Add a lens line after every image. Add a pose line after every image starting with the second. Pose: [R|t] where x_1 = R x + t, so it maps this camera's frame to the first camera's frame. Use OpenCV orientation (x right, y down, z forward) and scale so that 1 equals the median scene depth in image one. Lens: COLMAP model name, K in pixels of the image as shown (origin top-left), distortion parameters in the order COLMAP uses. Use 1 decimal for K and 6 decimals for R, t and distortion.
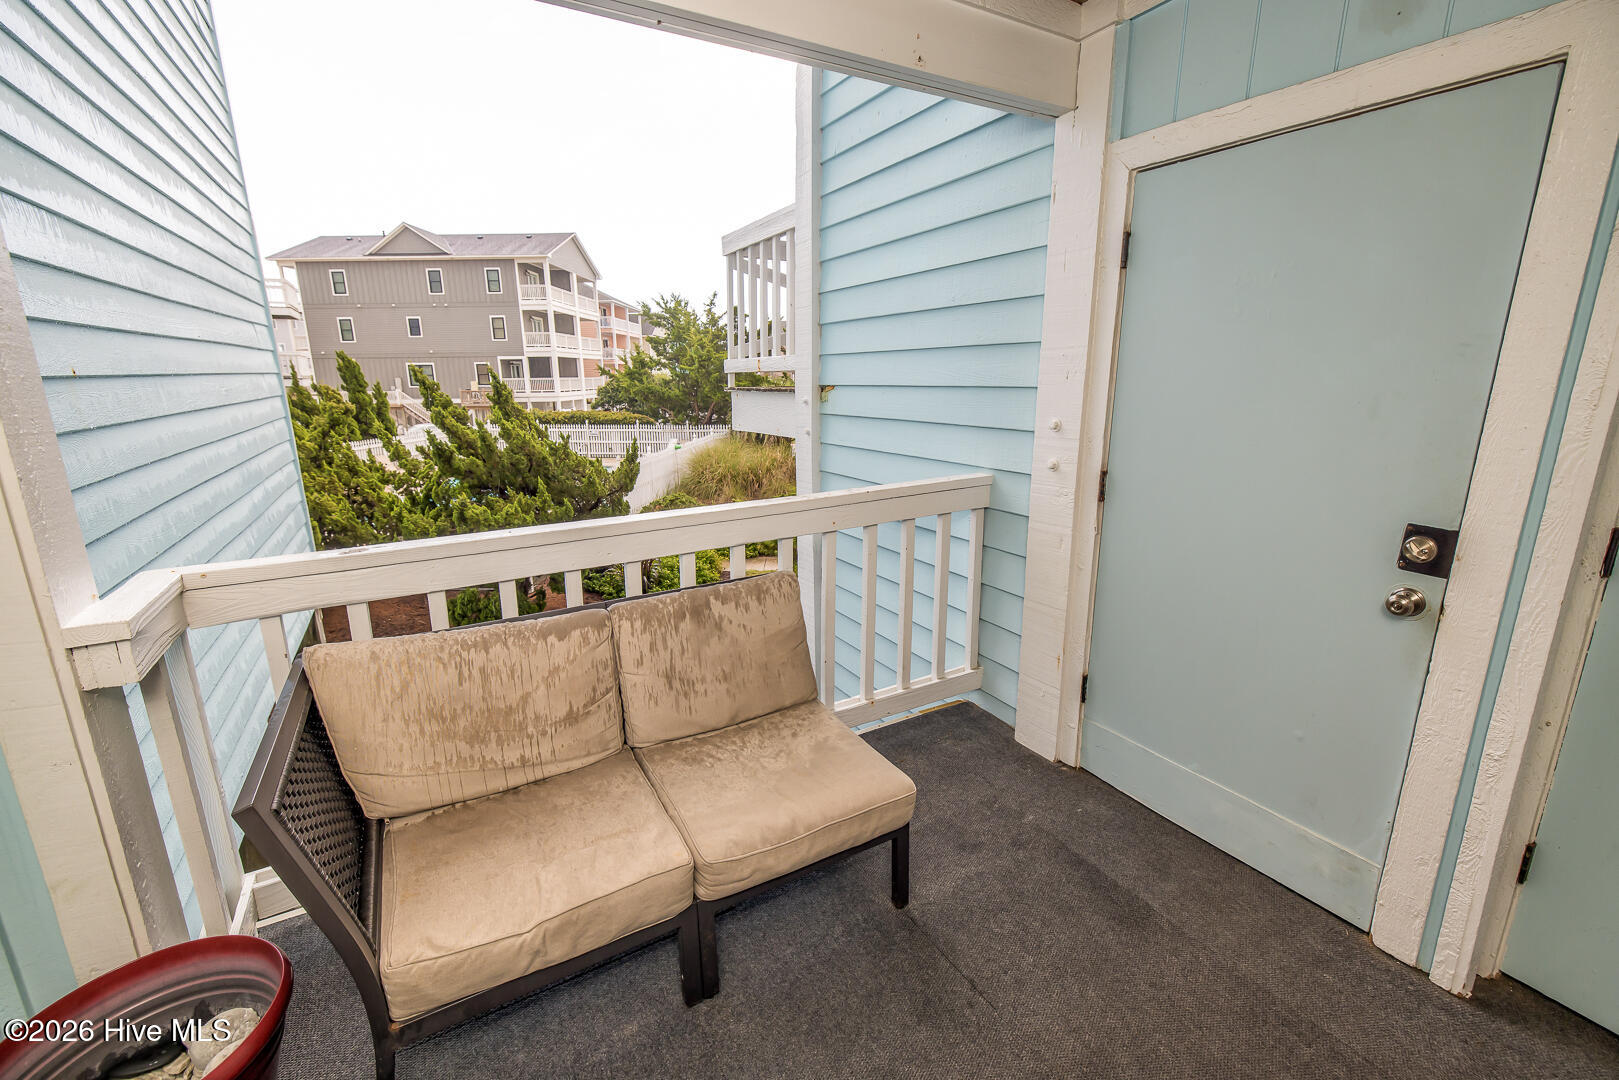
lens RADIAL K [[673.7, 0, 804.6], [0, 673.7, 531.2], [0, 0, 1]] dist [-0.001636, -0.000059]
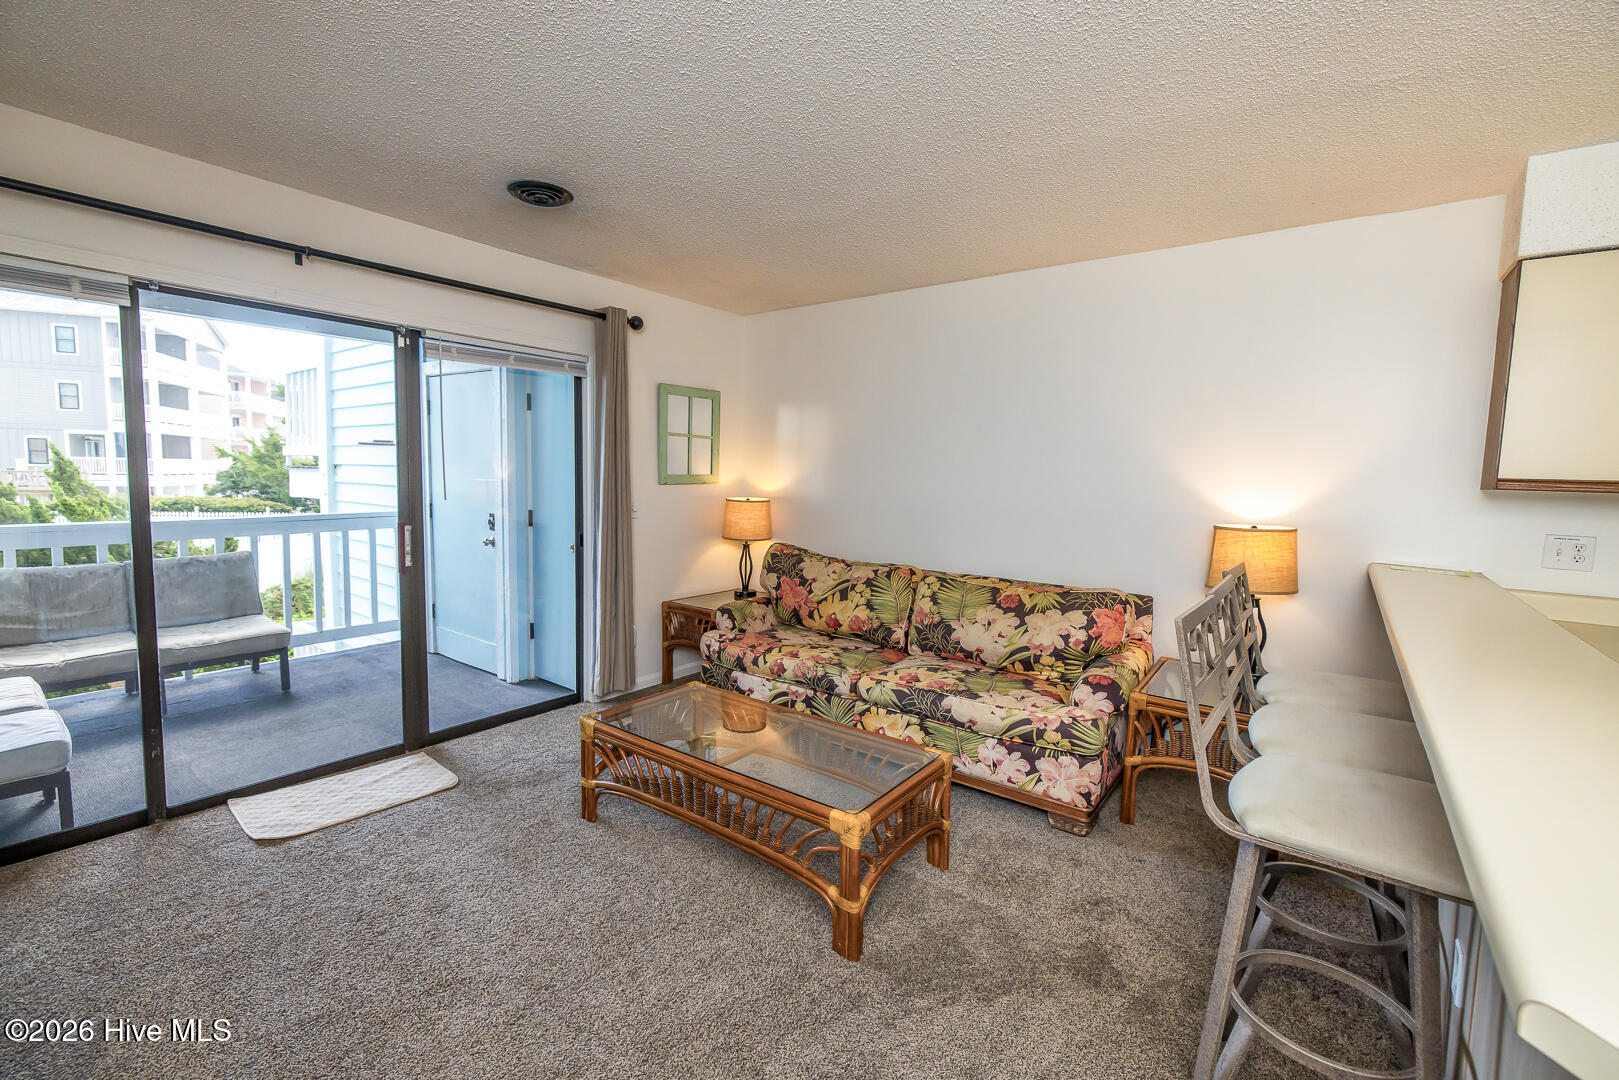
lens RADIAL K [[688.1, 0, 812.3], [0, 688.1, 528.6], [0, 0, 1]] dist [-0.001038, -0.000323]
pose [[0.917233, -0.002047, 0.398346, 0.047640], [0.059578, 0.989444, -0.132099, 0.024827], [-0.393871, 0.144898, 0.907673, -0.103532]]
